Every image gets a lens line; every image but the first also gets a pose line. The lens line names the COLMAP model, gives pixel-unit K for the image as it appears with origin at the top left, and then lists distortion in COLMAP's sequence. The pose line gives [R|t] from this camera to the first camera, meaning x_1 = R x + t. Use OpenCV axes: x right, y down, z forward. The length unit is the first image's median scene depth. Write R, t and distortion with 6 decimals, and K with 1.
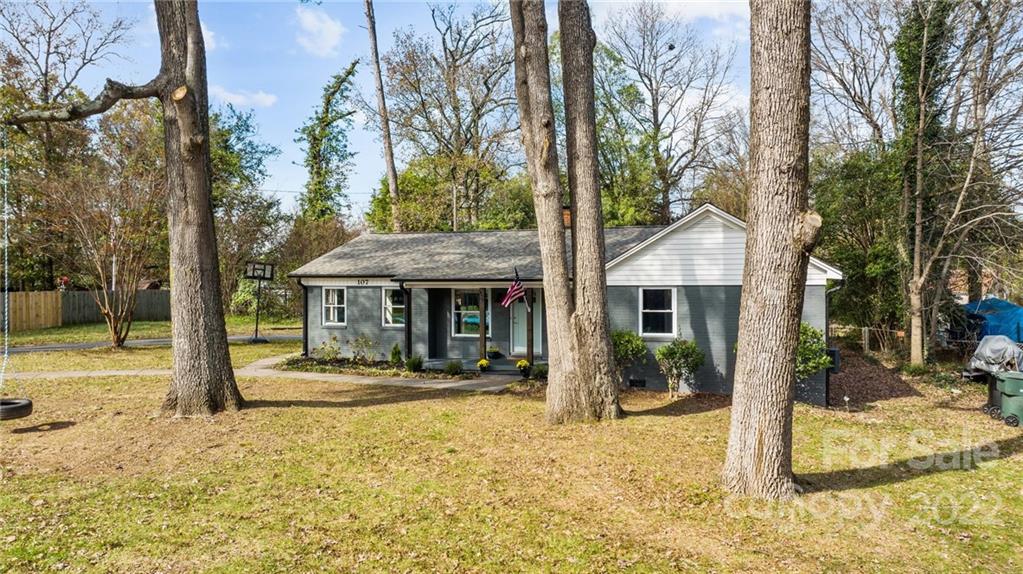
lens RADIAL K [[743.4, 0, 531.7], [0, 743.4, 294.5], [0, 0, 1]] dist [-0.012691, -0.003990]
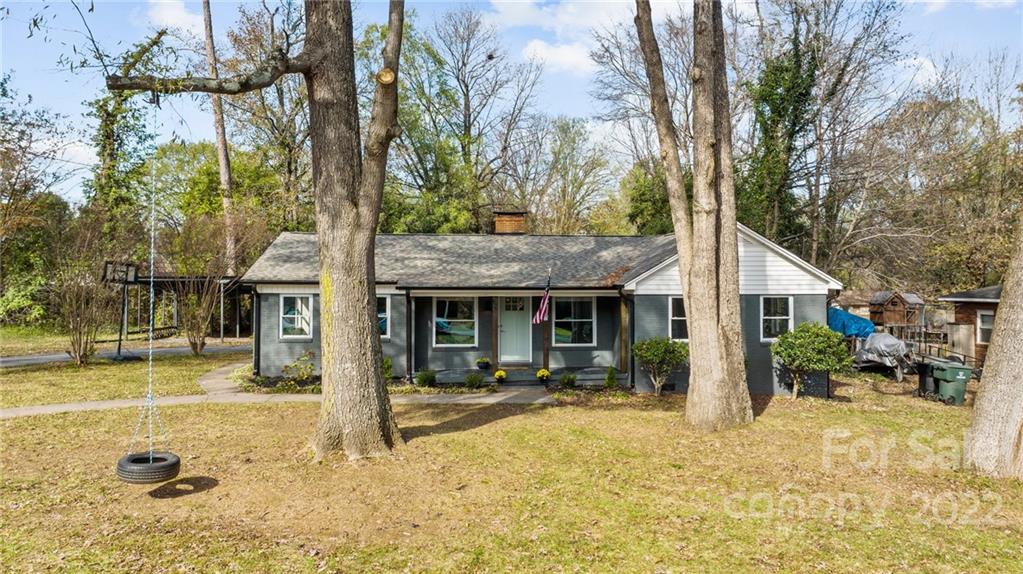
lens RADIAL K [[743.4, 0, 527.4], [0, 743.4, 269.0], [0, 0, 1]] dist [-0.012691, -0.003990]
pose [[0.919093, 0.010241, 0.393907, -0.379007], [0.002517, 0.999489, -0.031858, -0.012356], [-0.394032, 0.030272, 0.918598, 0.088593]]
